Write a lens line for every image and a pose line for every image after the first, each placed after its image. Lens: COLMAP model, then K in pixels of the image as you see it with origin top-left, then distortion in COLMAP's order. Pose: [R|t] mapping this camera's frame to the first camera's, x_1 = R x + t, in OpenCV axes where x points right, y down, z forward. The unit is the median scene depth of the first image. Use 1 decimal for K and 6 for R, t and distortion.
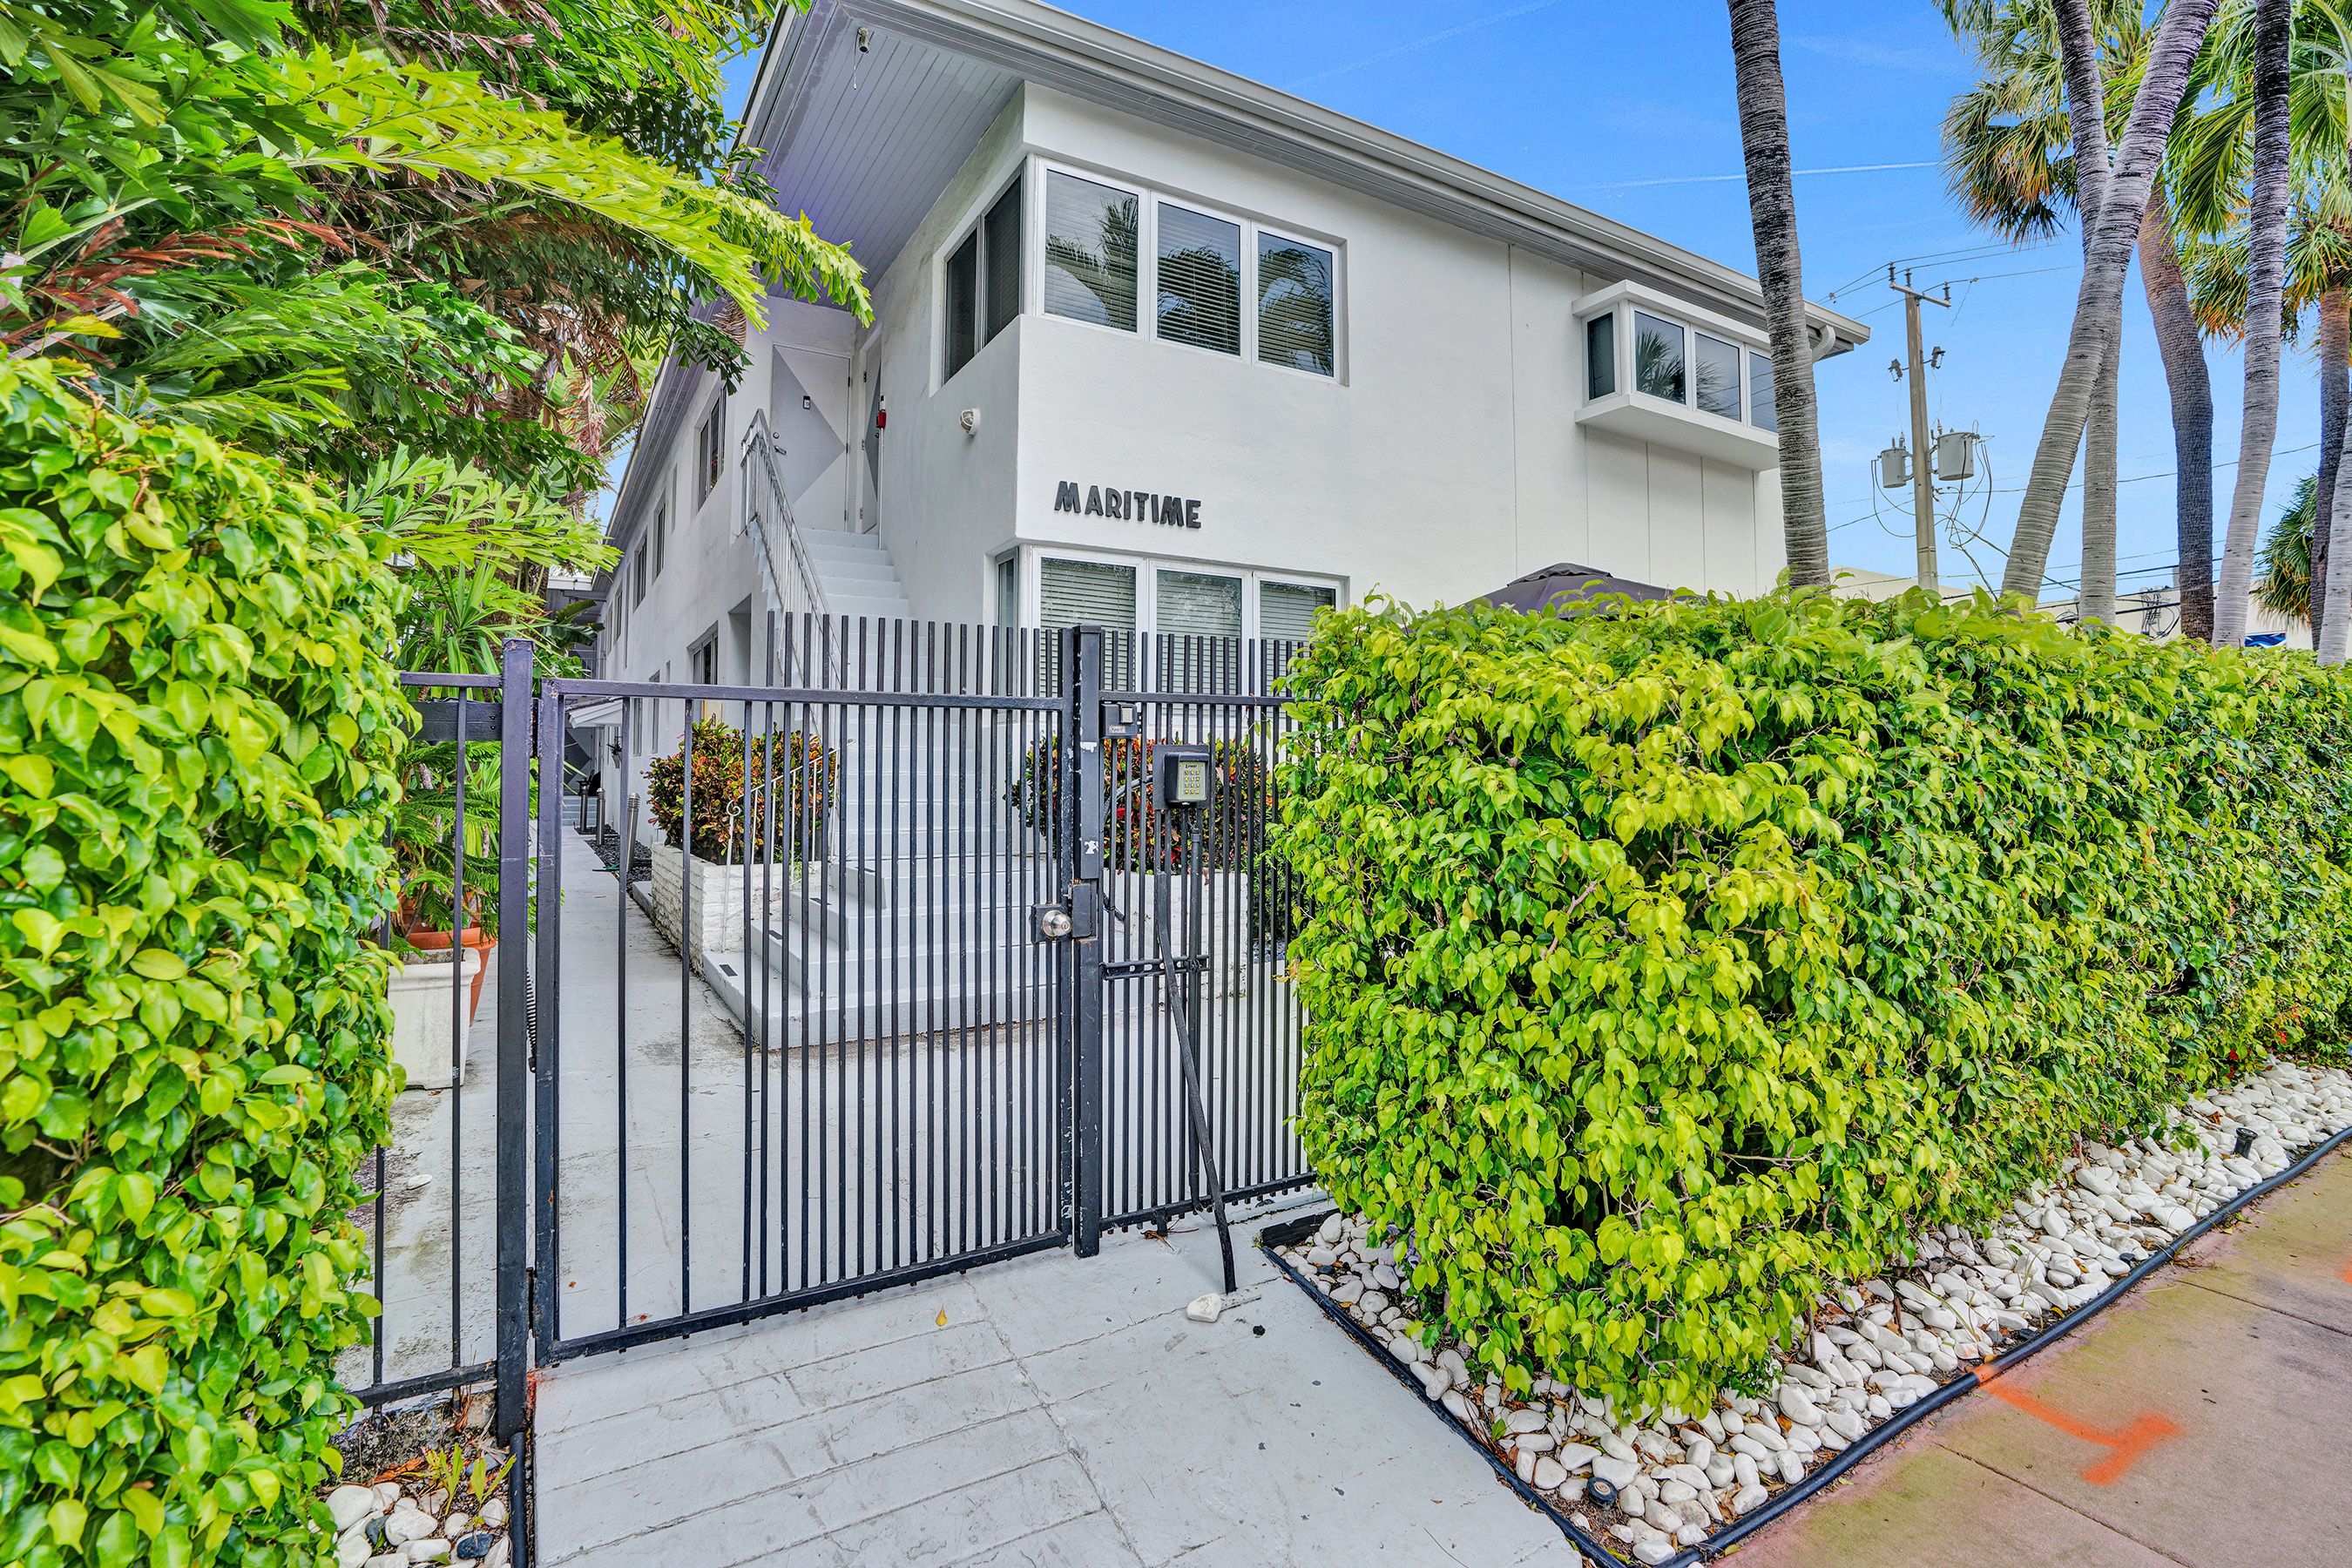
lens RADIAL K [[1119.2, 0, 1169.8], [0, 1119.2, 769.3], [0, 0, 1]] dist [-0.040783, 0.011351]
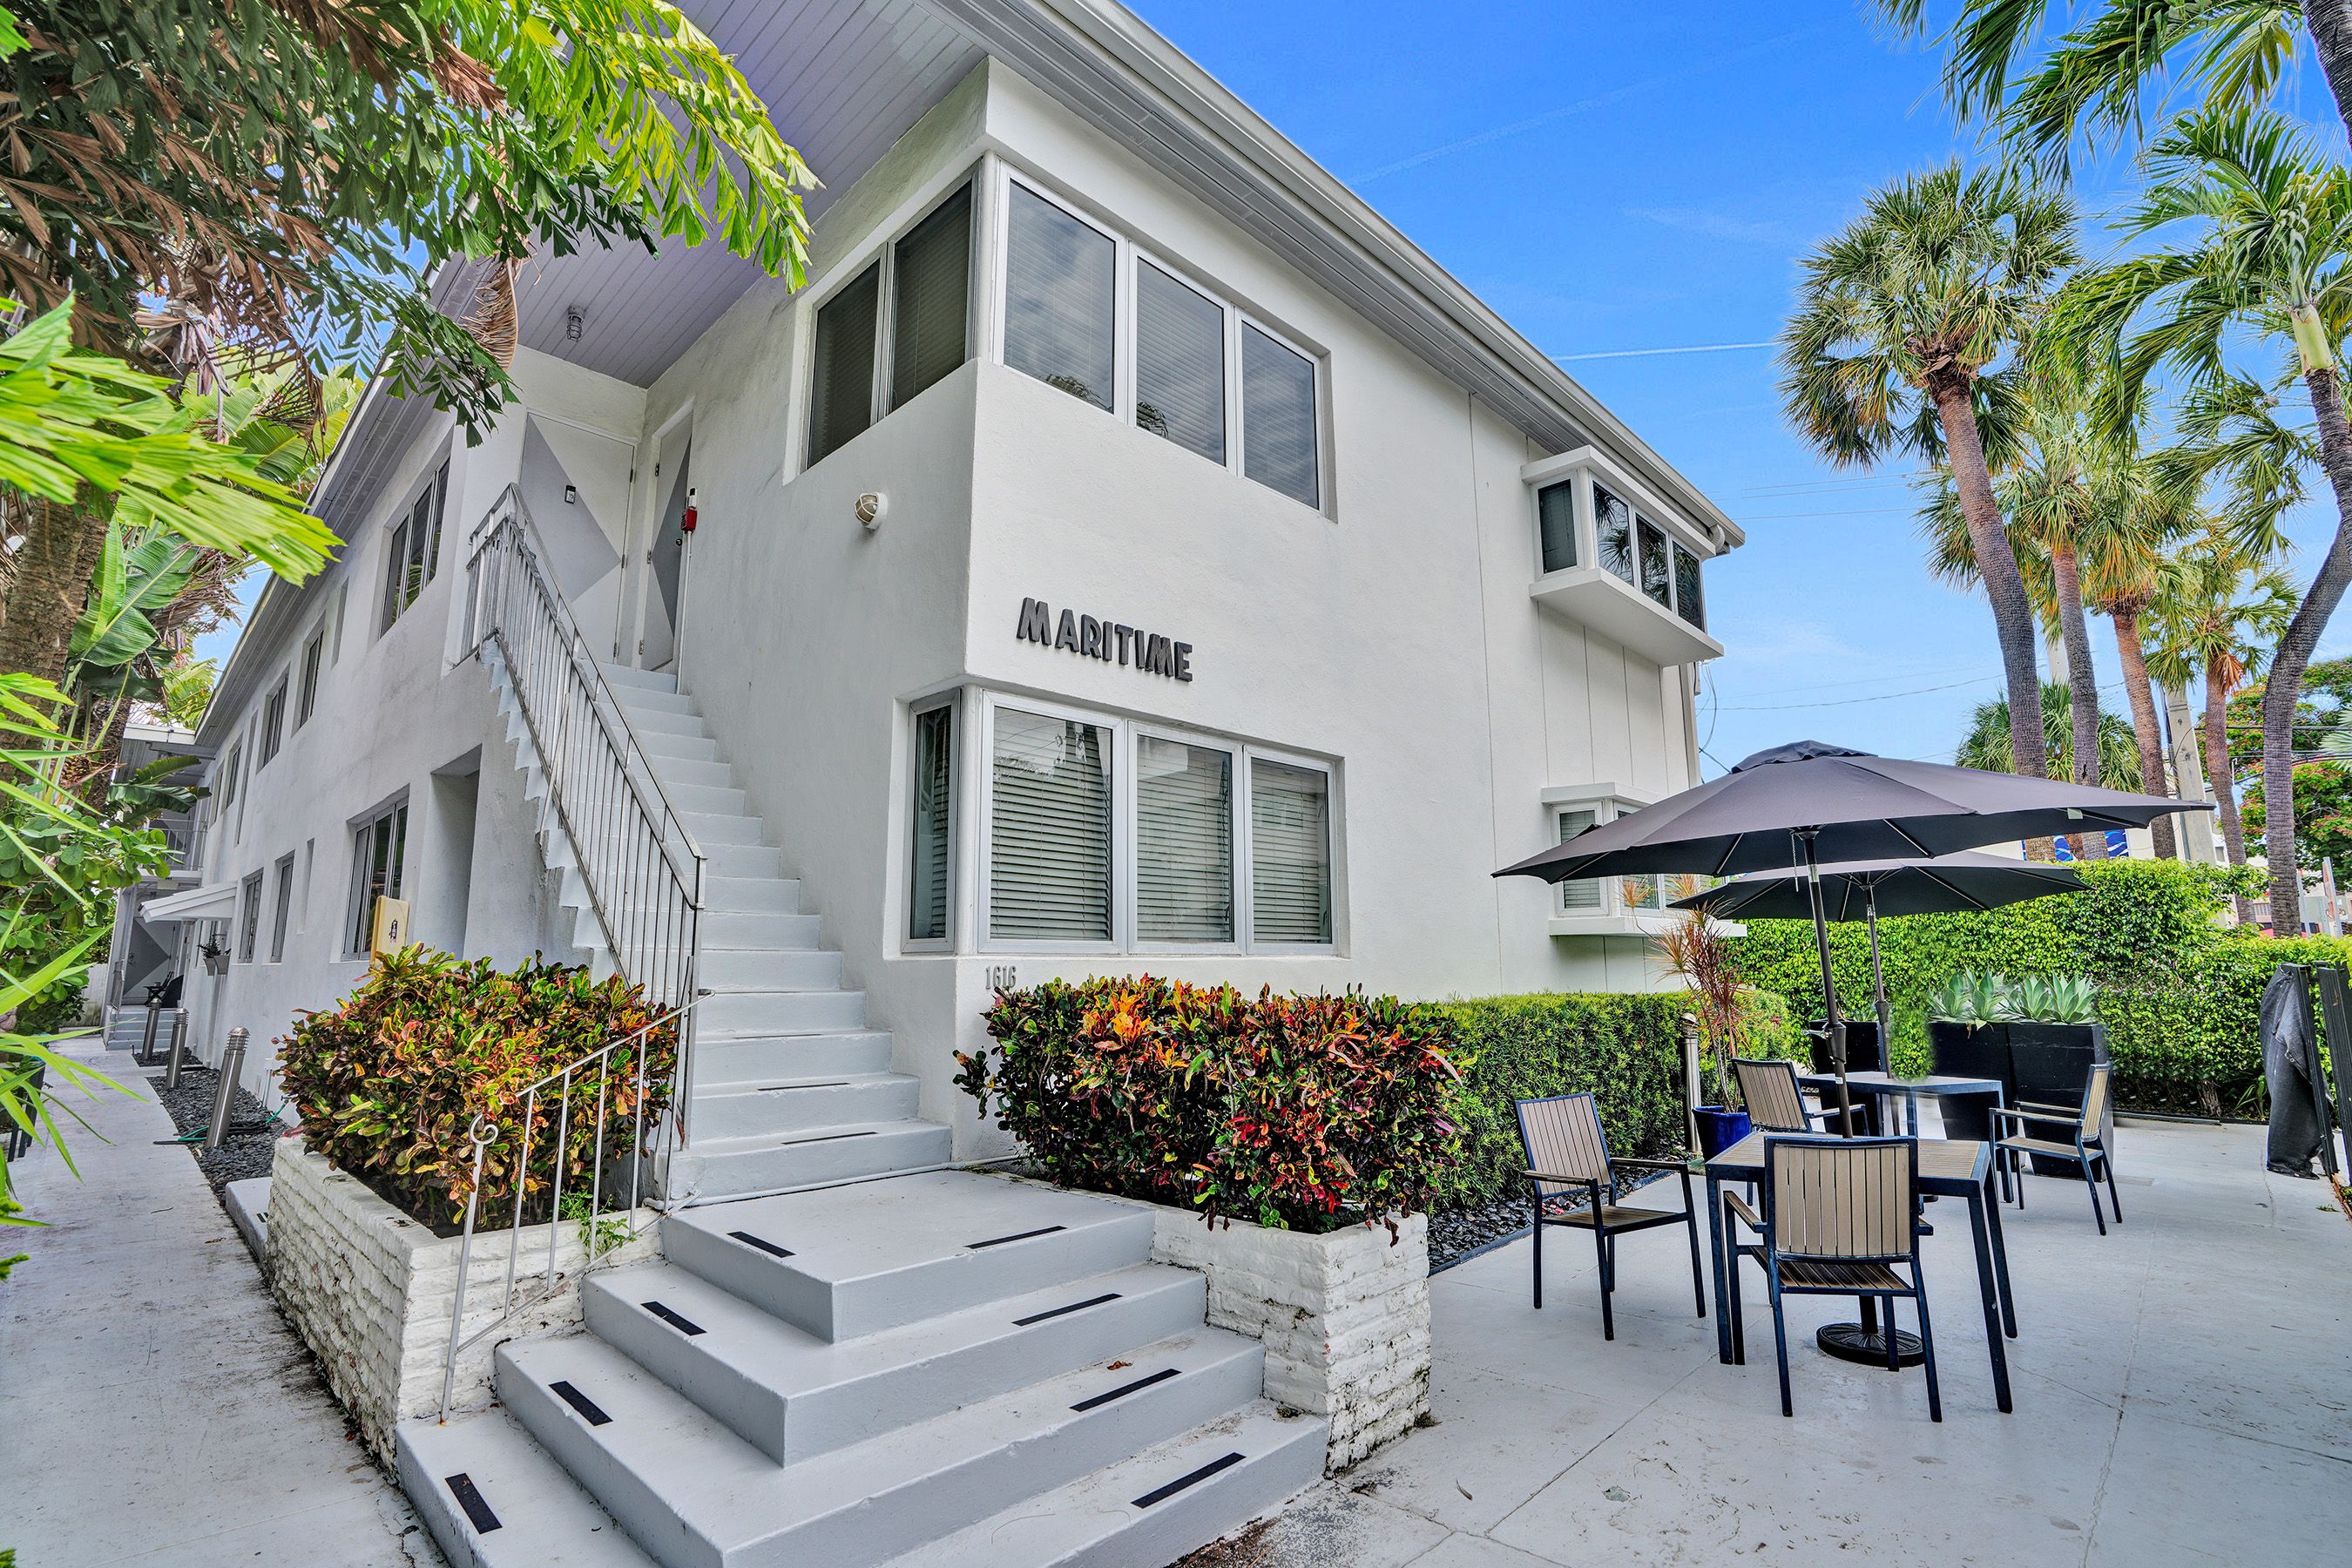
lens RADIAL K [[1119.2, 0, 1190.4], [0, 1119.2, 808.1], [0, 0, 1]] dist [-0.040783, 0.011351]
pose [[0.964600, 0.028428, 0.262180, -0.151123], [0.006872, 0.991125, -0.132754, -0.033636], [-0.263627, 0.129856, 0.955844, 0.288643]]
